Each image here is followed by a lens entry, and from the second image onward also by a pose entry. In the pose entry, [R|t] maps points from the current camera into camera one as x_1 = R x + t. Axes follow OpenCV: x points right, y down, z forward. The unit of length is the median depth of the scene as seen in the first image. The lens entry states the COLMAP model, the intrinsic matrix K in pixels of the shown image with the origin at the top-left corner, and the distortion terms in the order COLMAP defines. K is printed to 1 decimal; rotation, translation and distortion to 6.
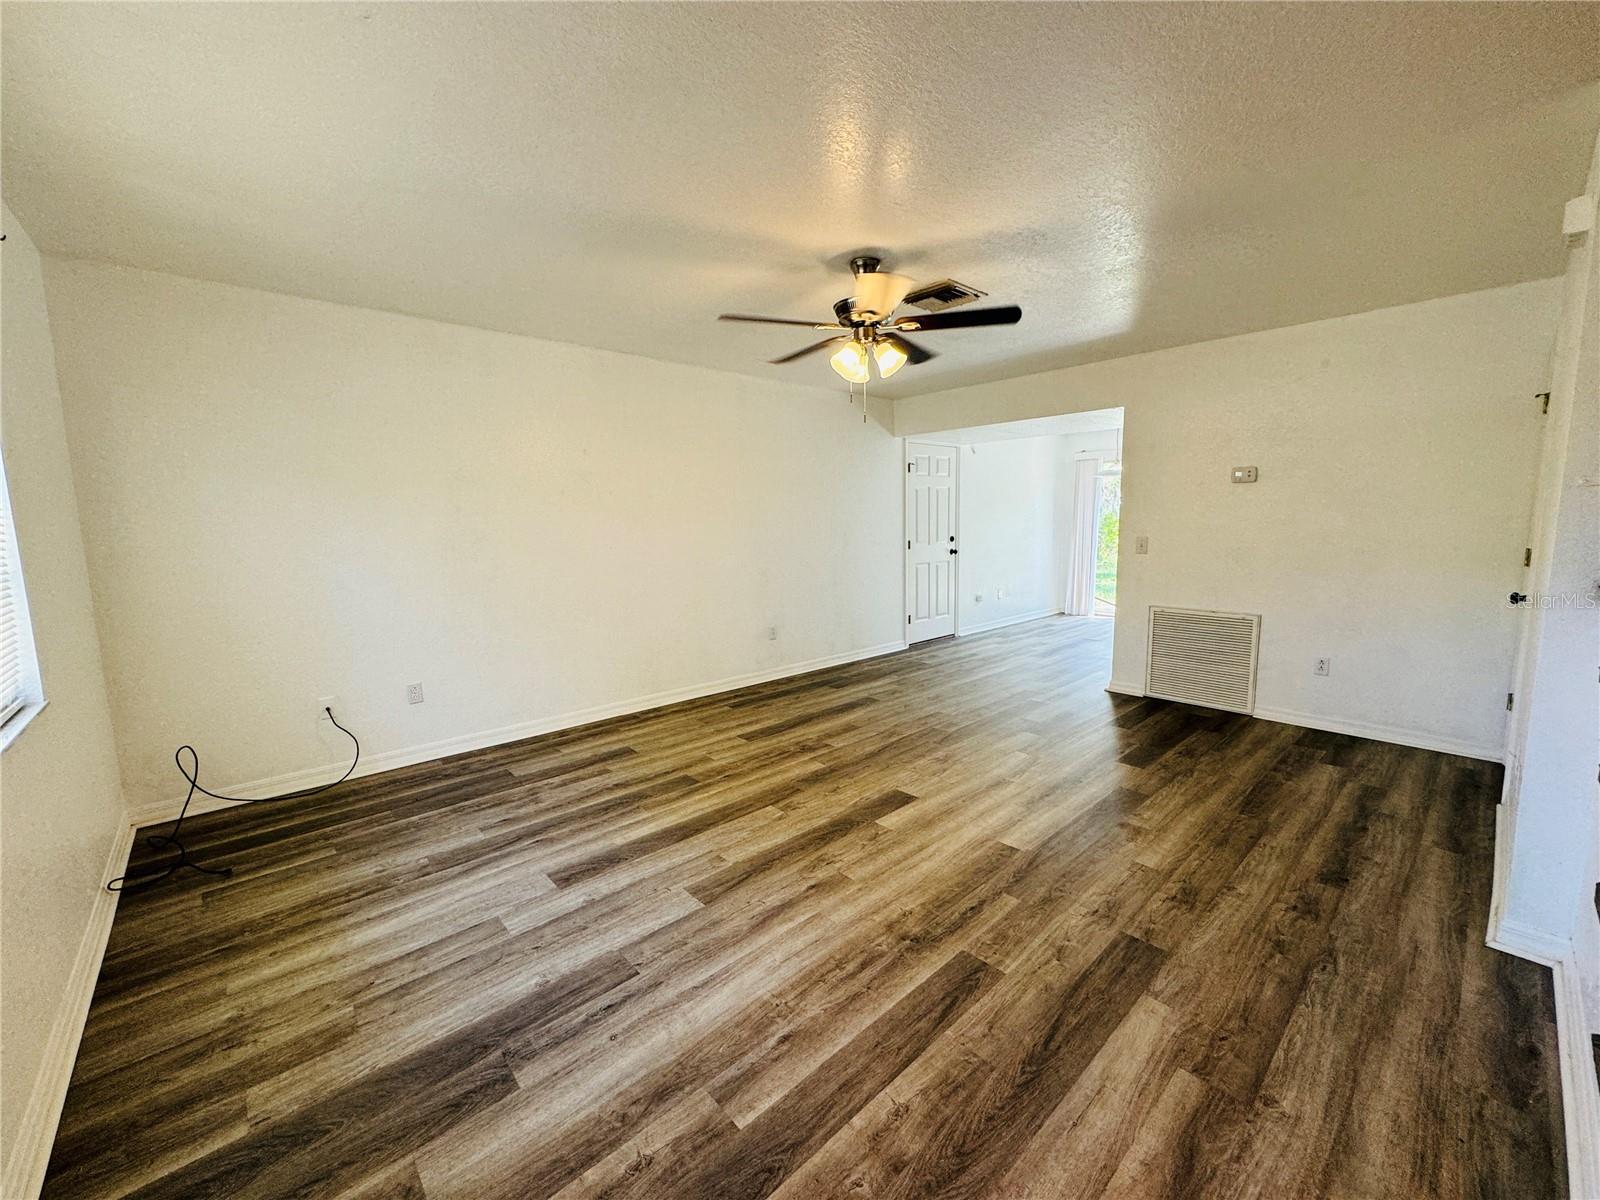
lens RADIAL K [[638.3, 0, 799.3], [0, 638.3, 602.2], [0, 0, 1]] dist [-0.002288, 0.000579]
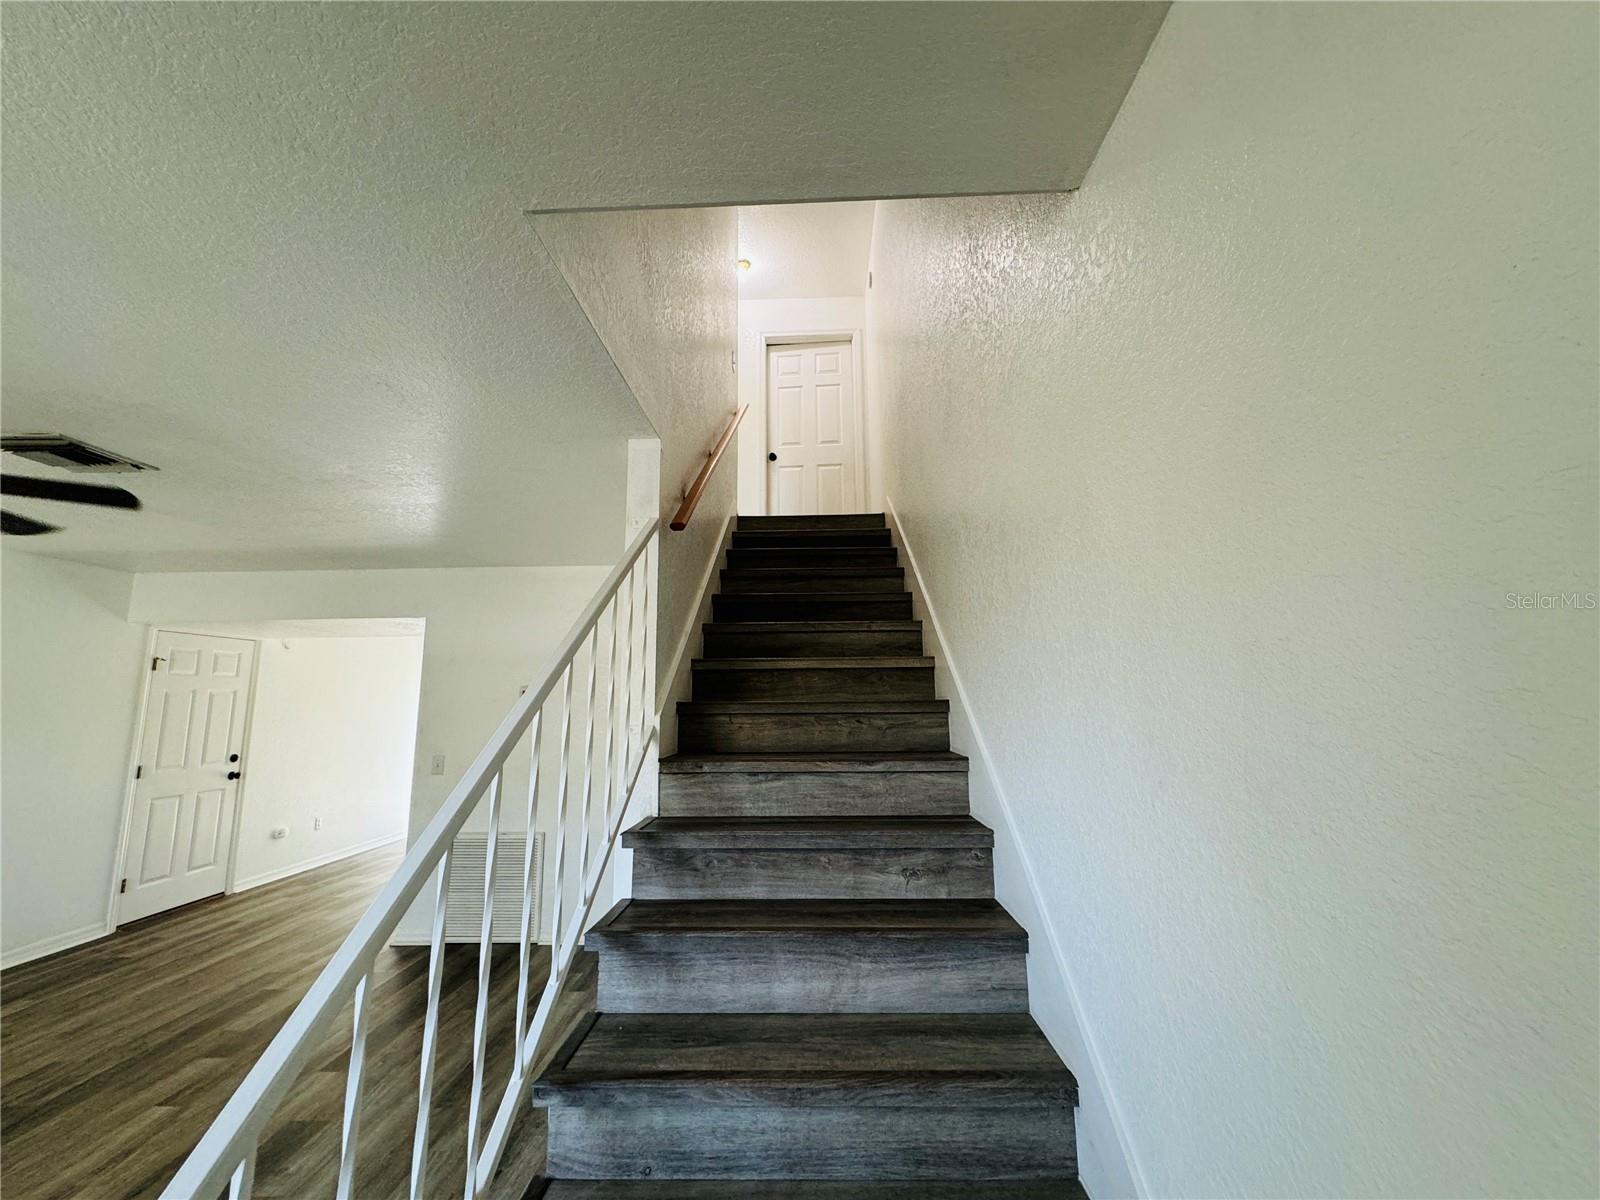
lens RADIAL K [[638.3, 0, 802.8], [0, 638.3, 600.0], [0, 0, 1]] dist [-0.002288, 0.000579]
pose [[0.688328, 0.123152, 0.714869, 0.321157], [0.094995, 0.961693, -0.257142, -0.048079], [-0.719152, 0.244907, 0.650262, -0.056105]]
